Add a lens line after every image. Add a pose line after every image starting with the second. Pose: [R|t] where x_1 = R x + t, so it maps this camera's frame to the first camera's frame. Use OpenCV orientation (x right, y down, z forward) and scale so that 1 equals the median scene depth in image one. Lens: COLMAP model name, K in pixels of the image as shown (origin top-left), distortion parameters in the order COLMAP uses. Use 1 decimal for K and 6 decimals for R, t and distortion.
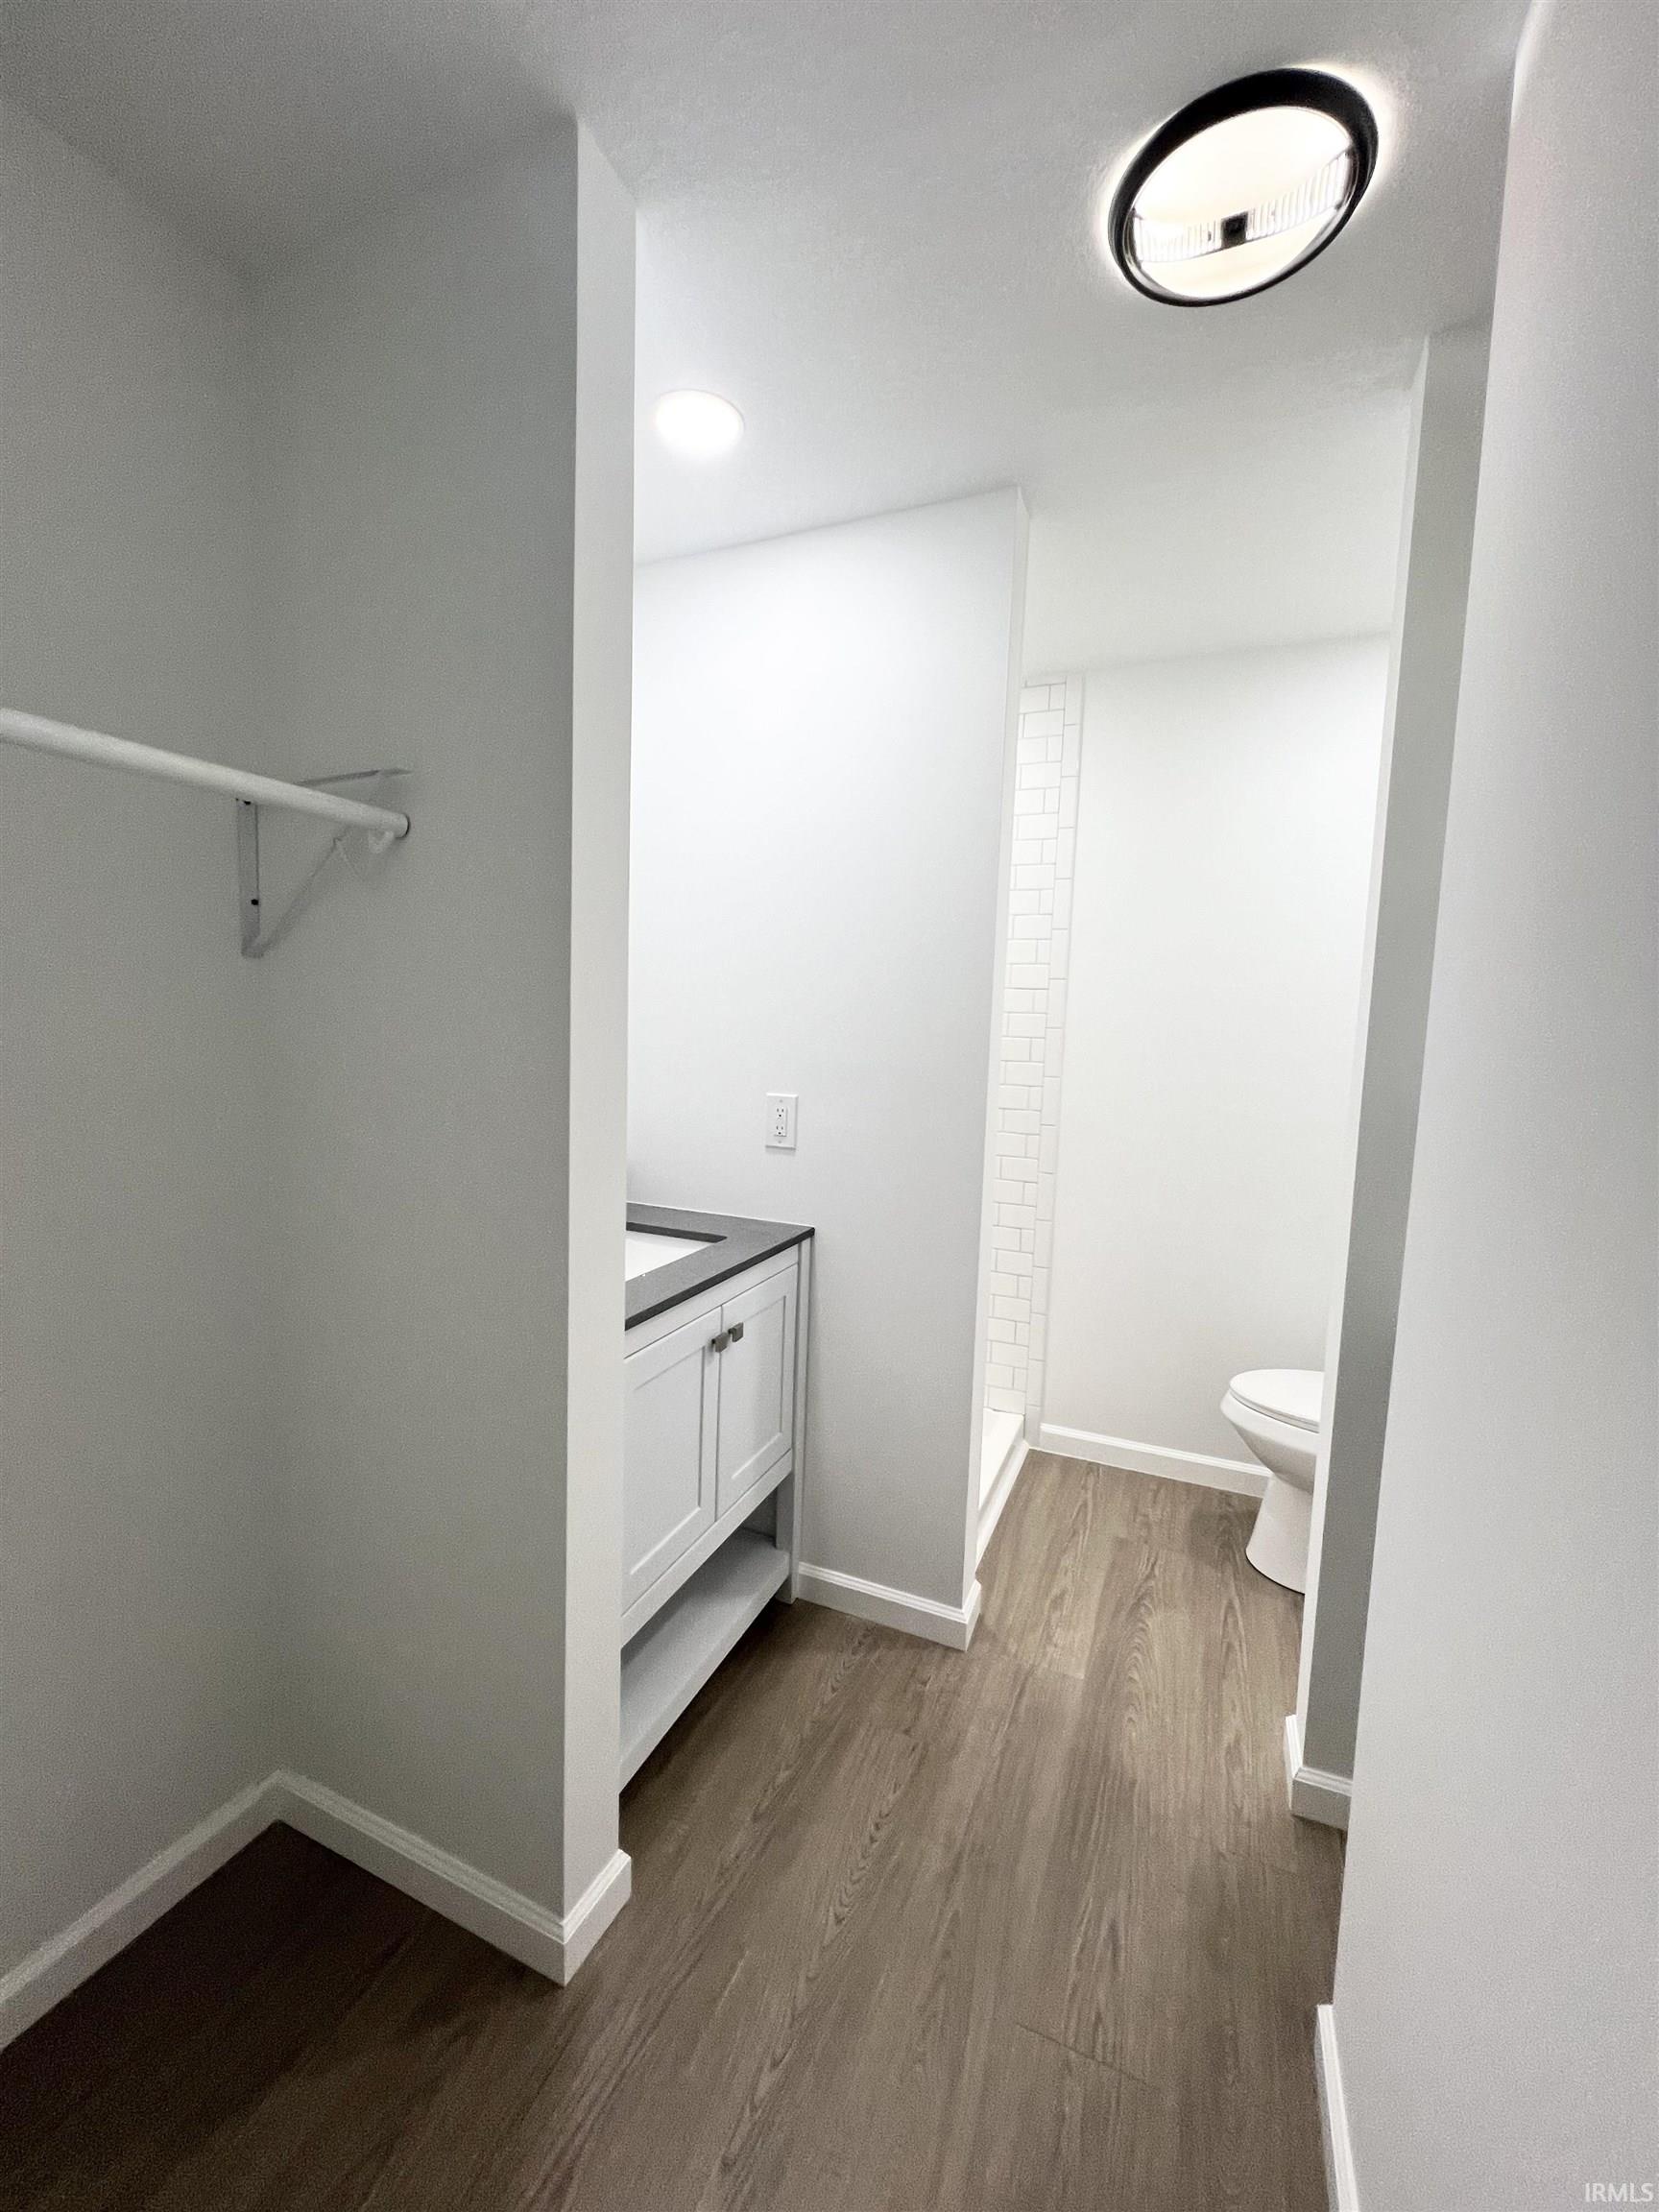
lens RADIAL K [[886.5, 0, 830.3], [0, 886.5, 1102.0], [0, 0, 1]] dist [-0.004616, 0.000031]
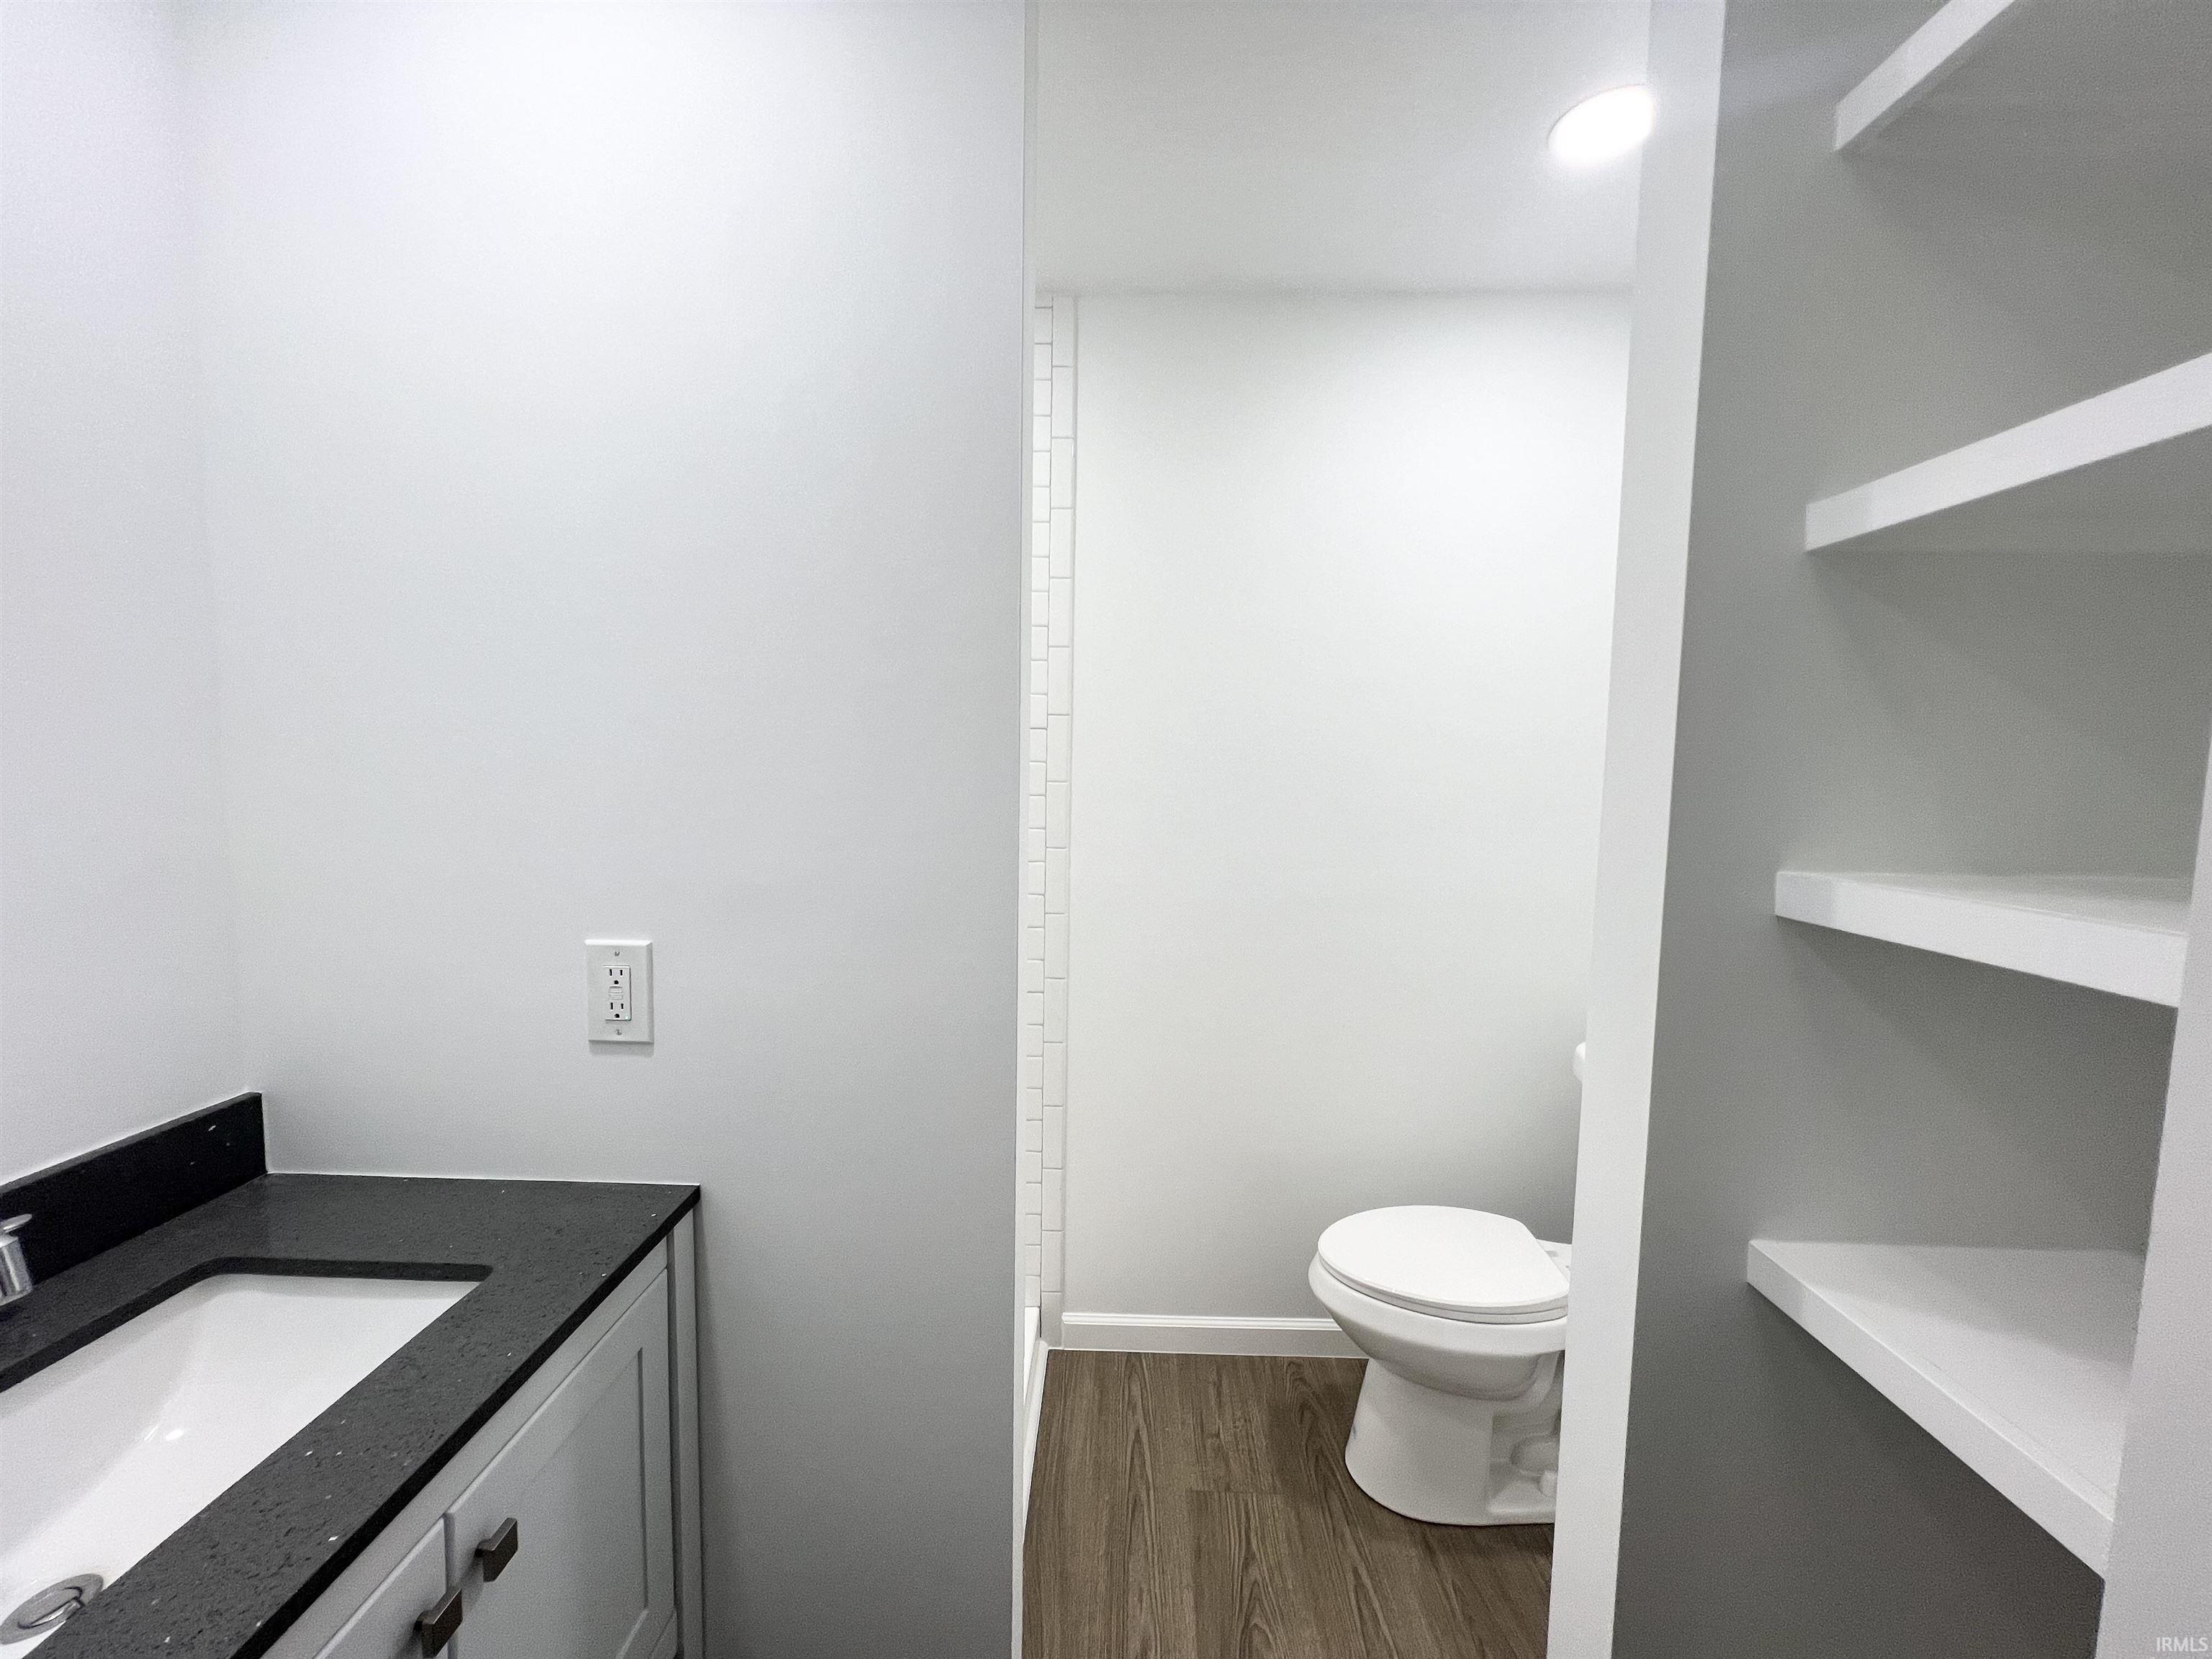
lens RADIAL K [[886.5, 0, 1090.6], [0, 886.5, 830.7], [0, 0, 1]] dist [-0.004616, 0.000031]
pose [[0.932891, -0.046733, 0.357114, 0.016717], [0.048885, 0.998800, 0.003004, -0.048908], [-0.356825, 0.014655, 0.934056, 0.343205]]
